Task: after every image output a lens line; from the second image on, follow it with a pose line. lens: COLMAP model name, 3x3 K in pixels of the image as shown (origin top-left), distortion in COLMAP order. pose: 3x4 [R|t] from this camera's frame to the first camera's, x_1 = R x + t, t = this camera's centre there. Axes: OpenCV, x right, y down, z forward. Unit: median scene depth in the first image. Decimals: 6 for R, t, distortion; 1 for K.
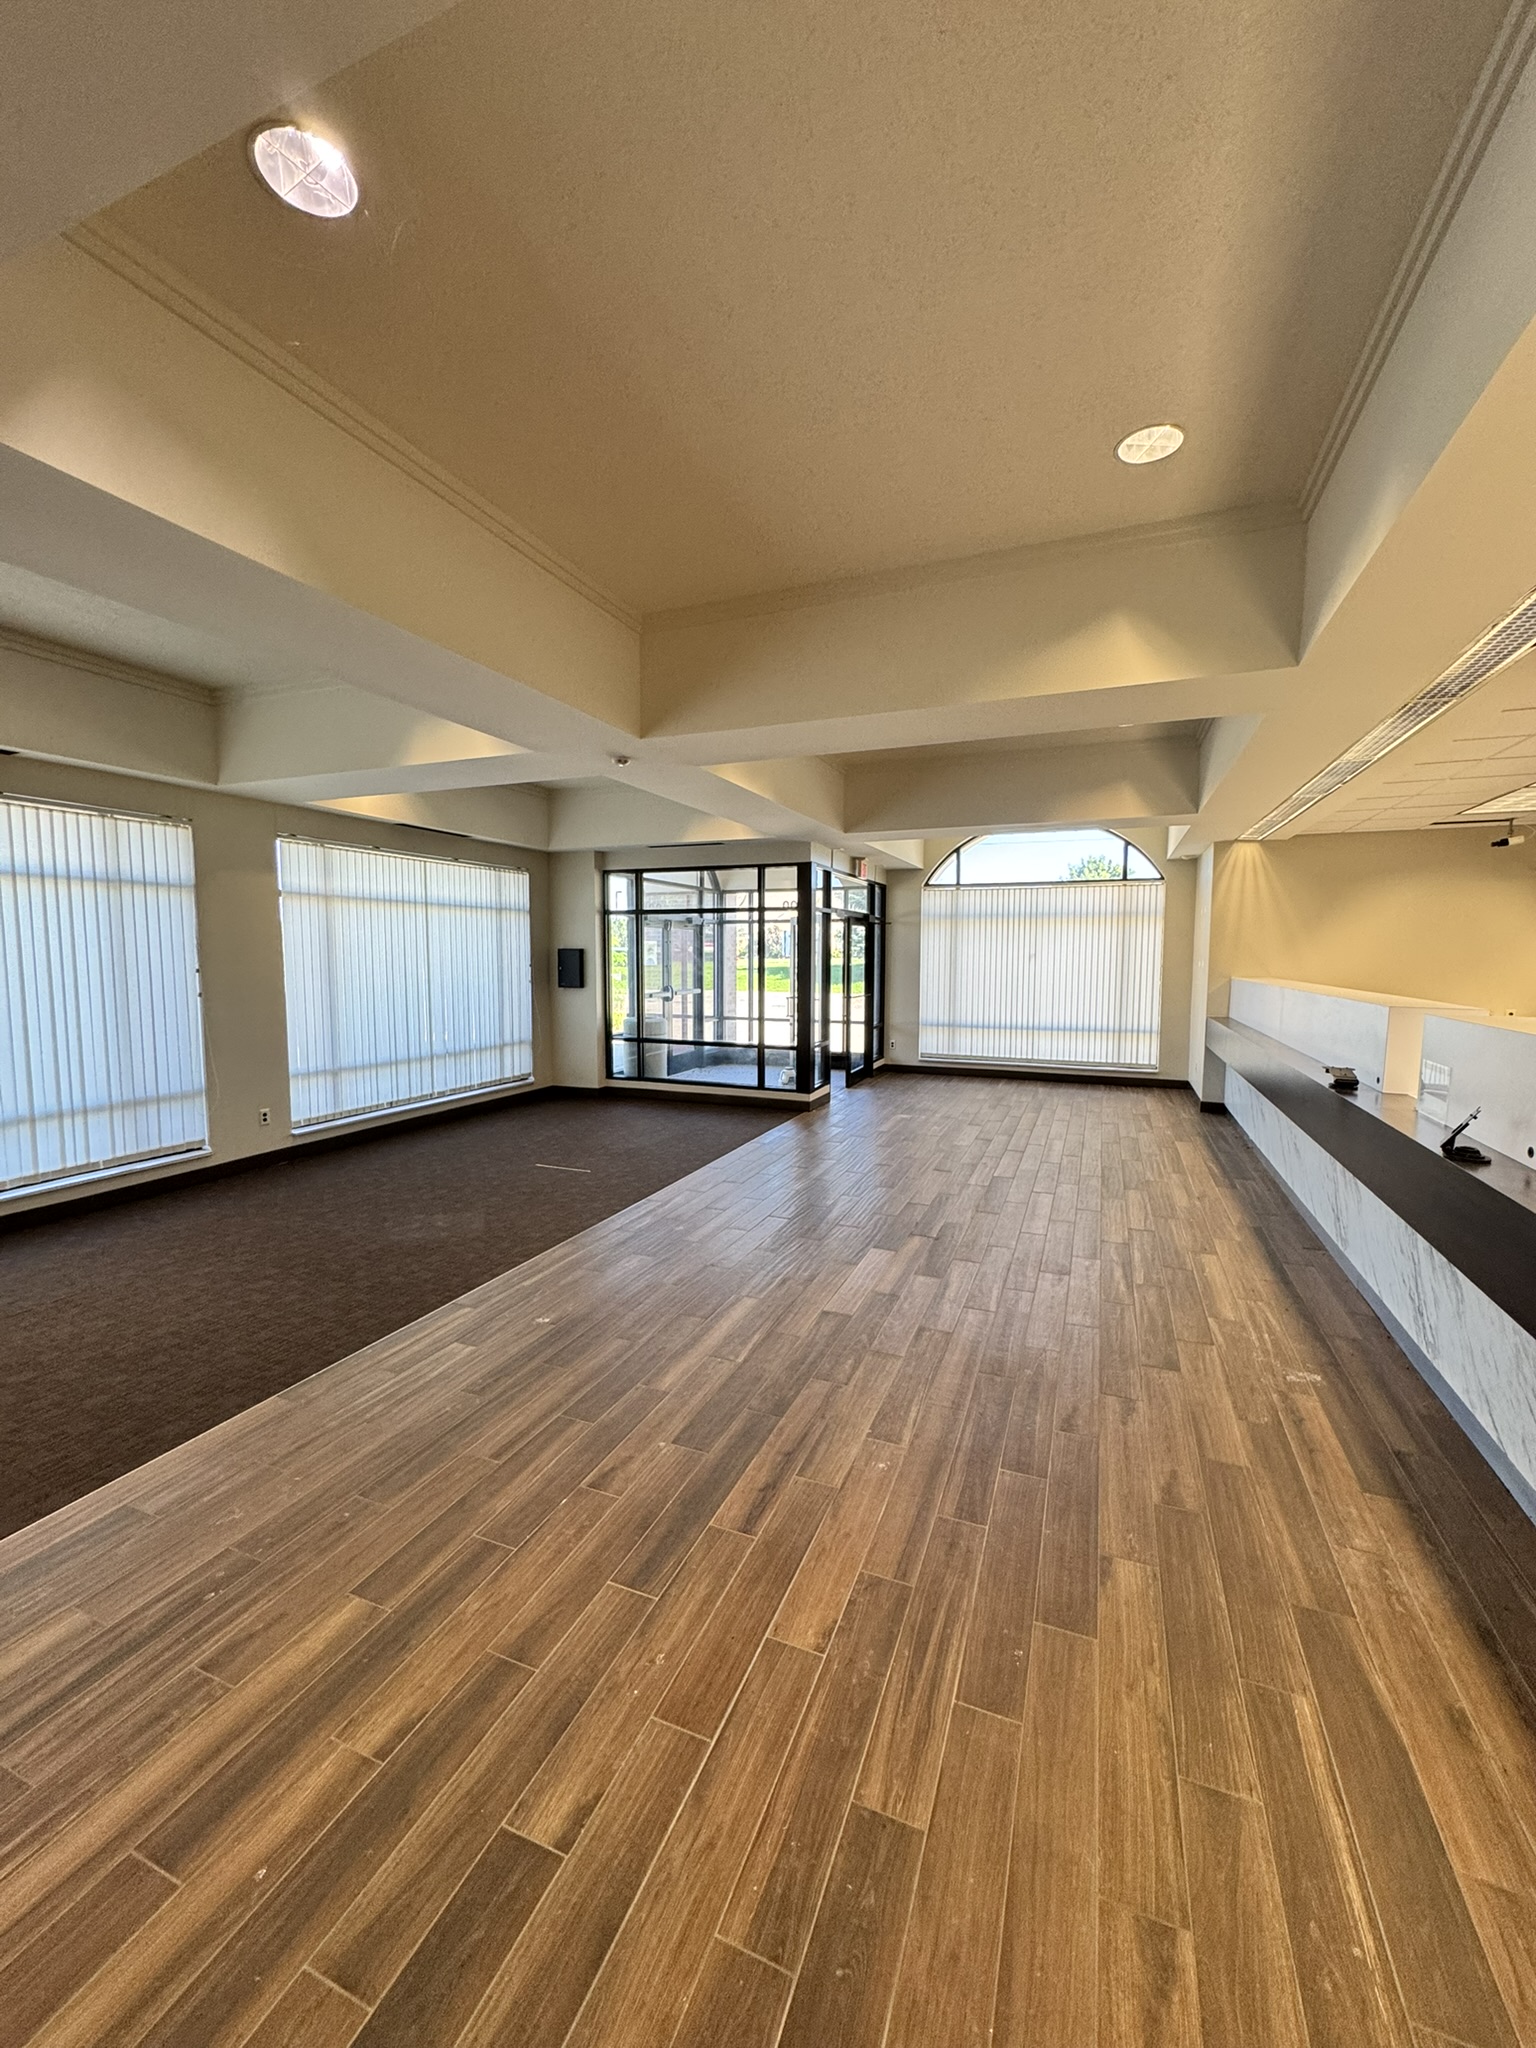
lens RADIAL K [[816.1, 0, 770.1], [0, 816.1, 1022.0], [0, 0, 1]] dist [-0.002070, 0.000082]
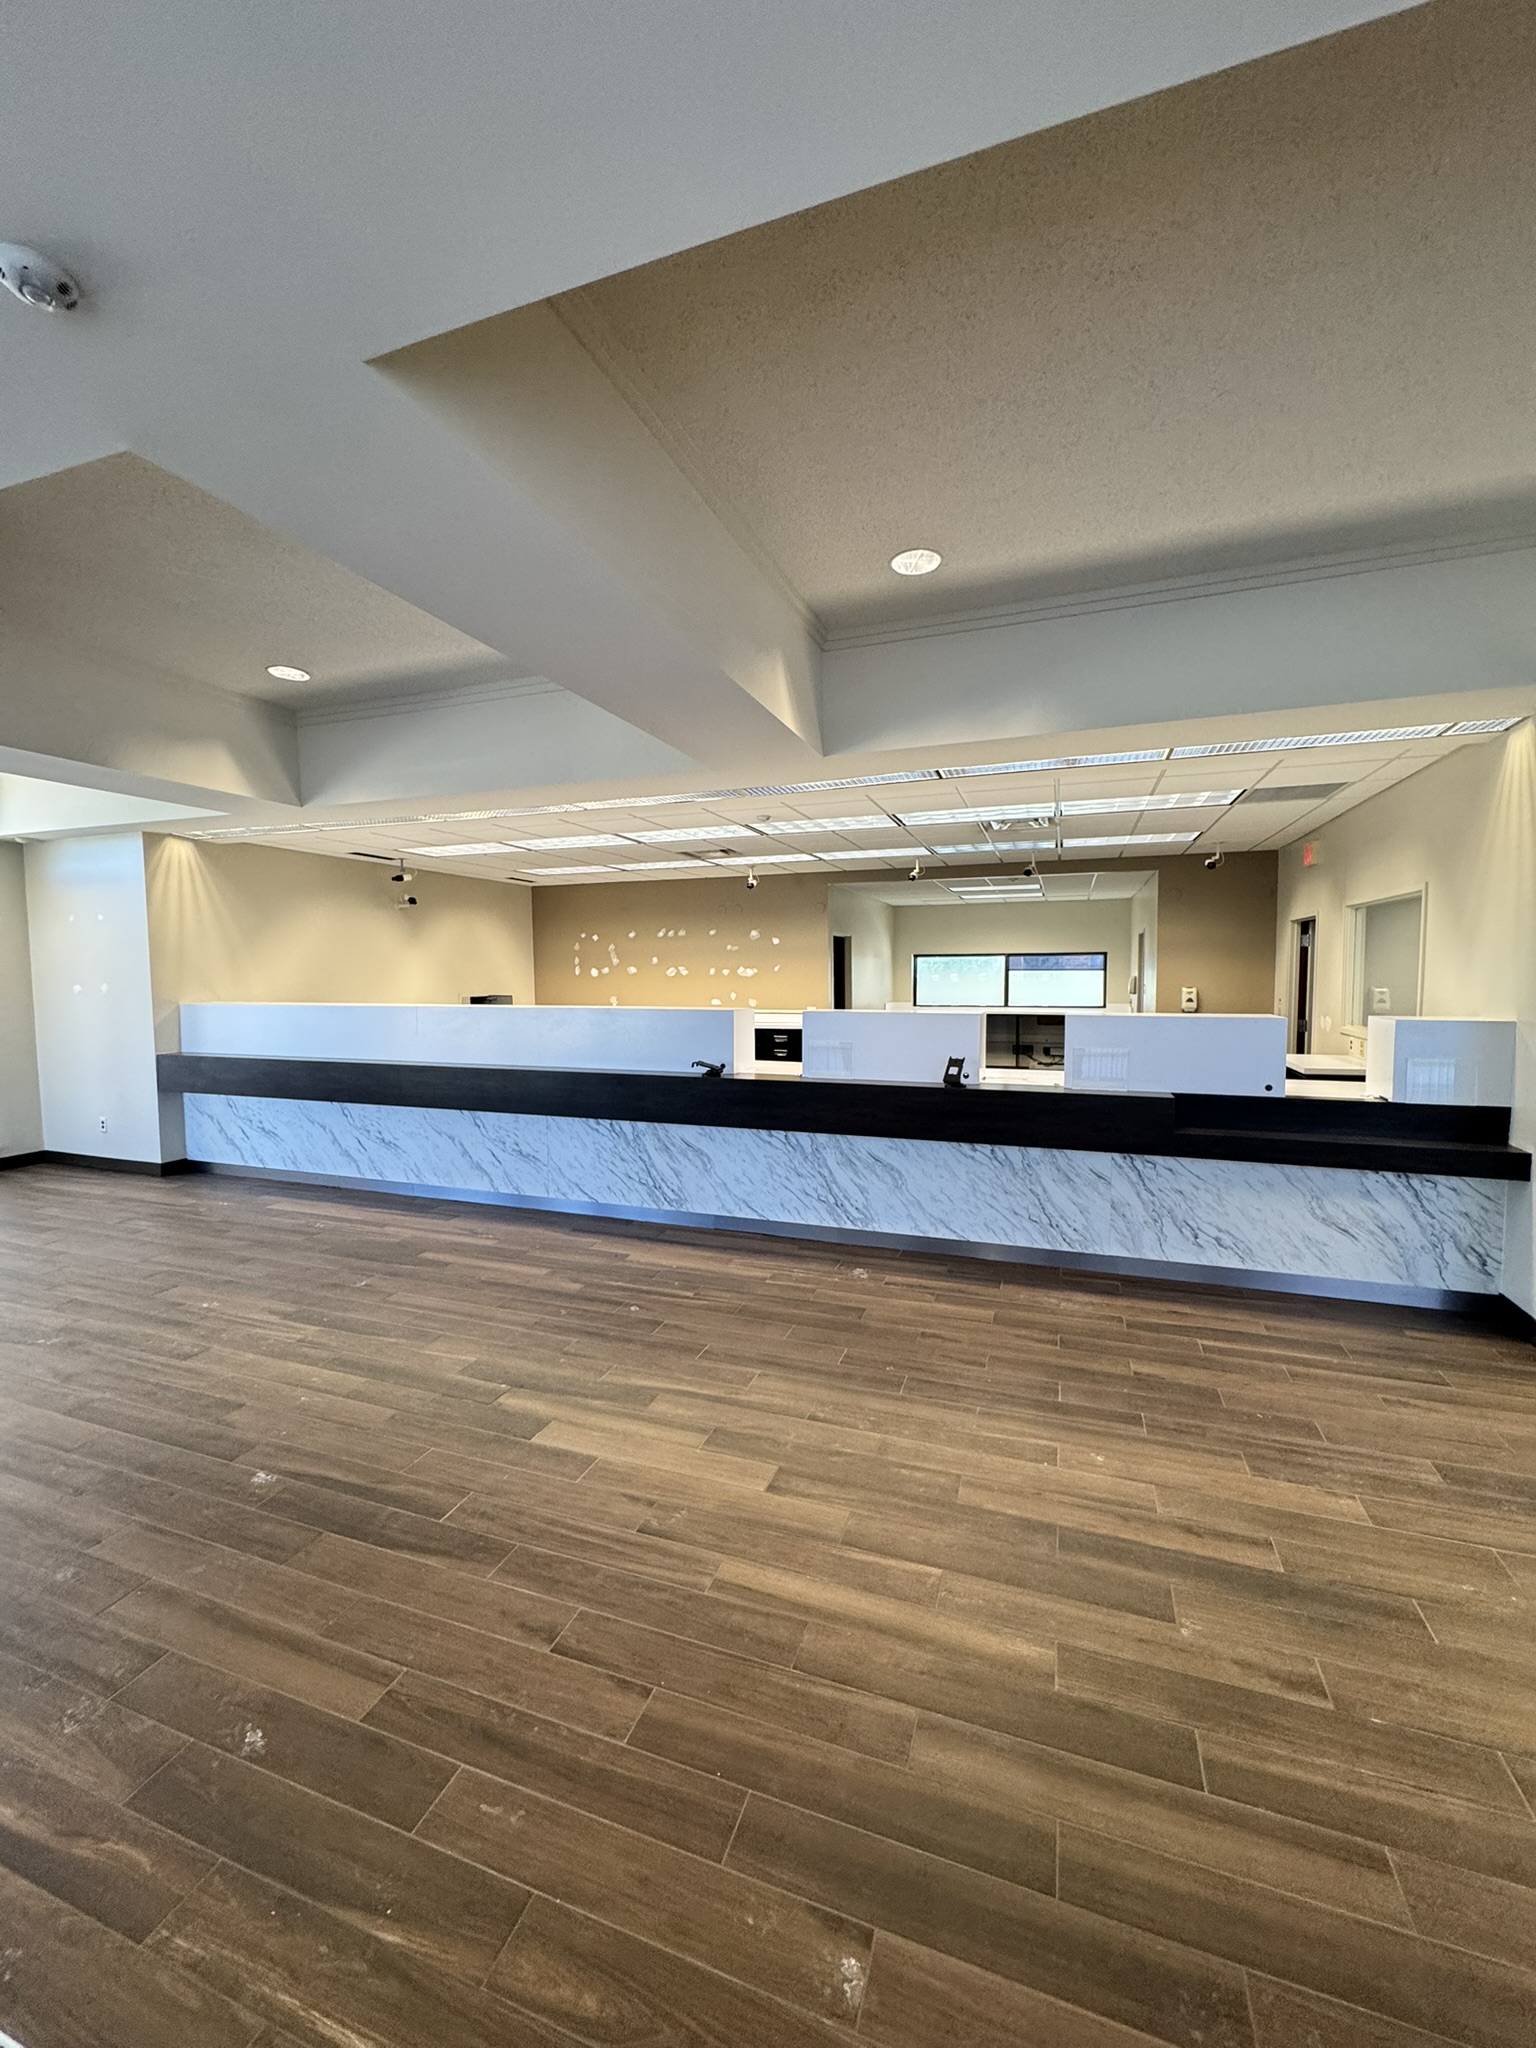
lens RADIAL K [[816.1, 0, 770.1], [0, 816.1, 1022.0], [0, 0, 1]] dist [-0.002070, 0.000082]
pose [[-0.043028, -0.067458, 0.996794, -0.263713], [0.089779, 0.993420, 0.071105, -0.039644], [-0.995032, 0.092550, -0.036689, 0.434442]]
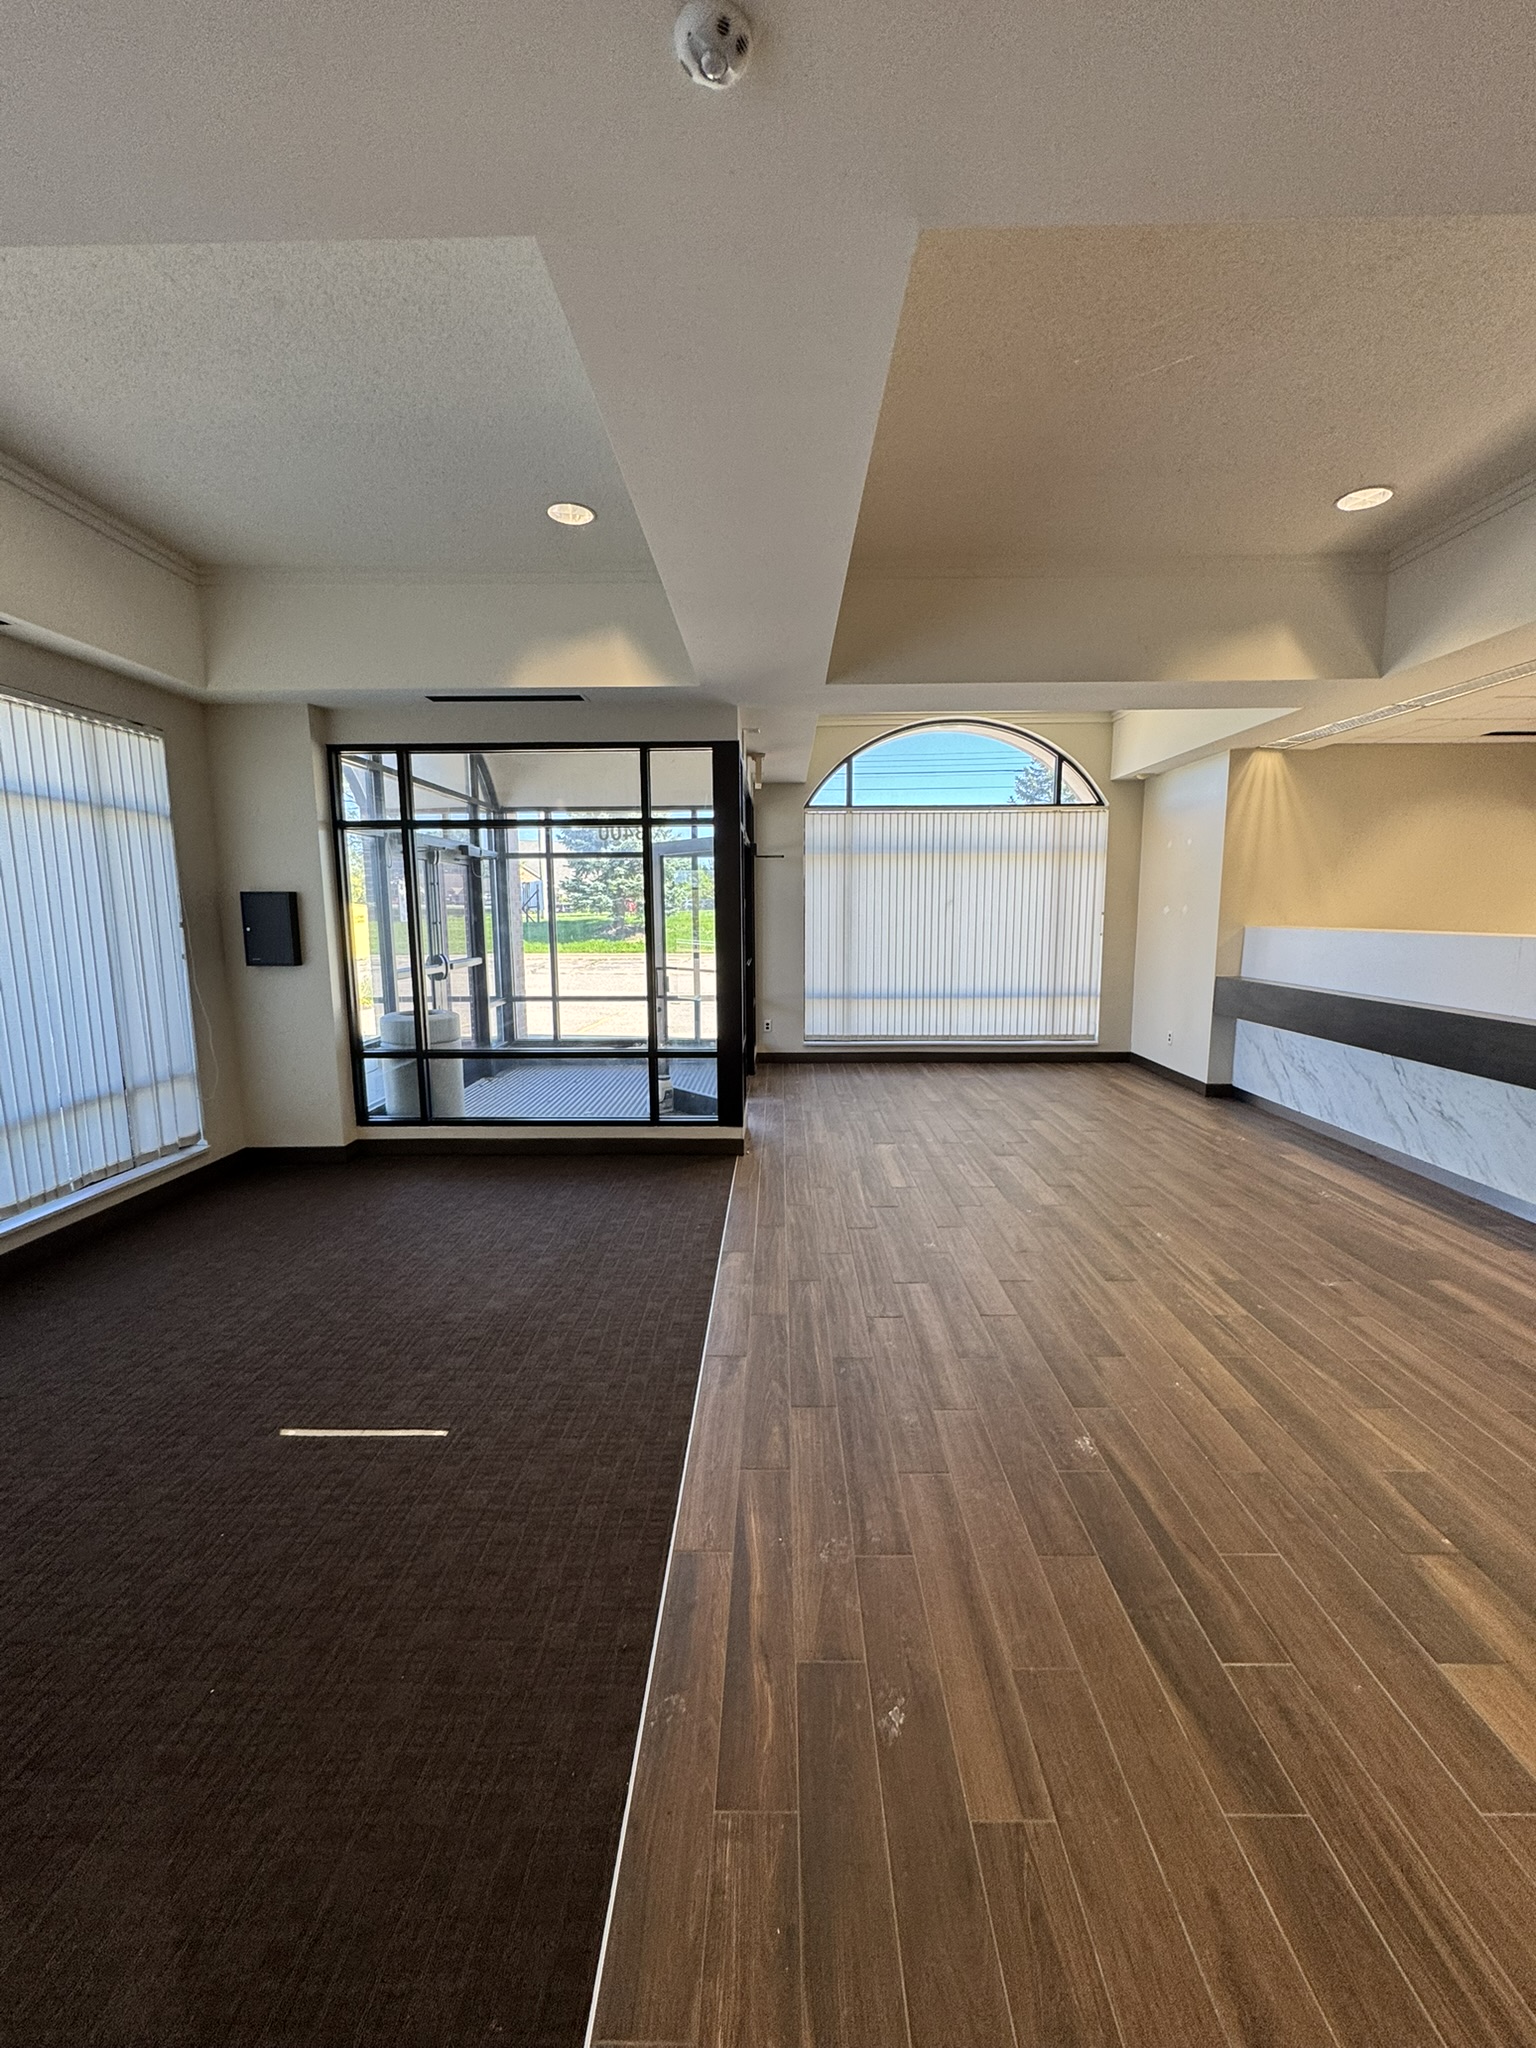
lens RADIAL K [[816.1, 0, 770.1], [0, 816.1, 1022.0], [0, 0, 1]] dist [-0.002070, 0.000082]
pose [[0.931157, -0.058990, 0.359816, -0.148004], [0.039293, 0.997314, 0.061820, -0.027643], [-0.362496, -0.043426, 0.930973, 0.417734]]
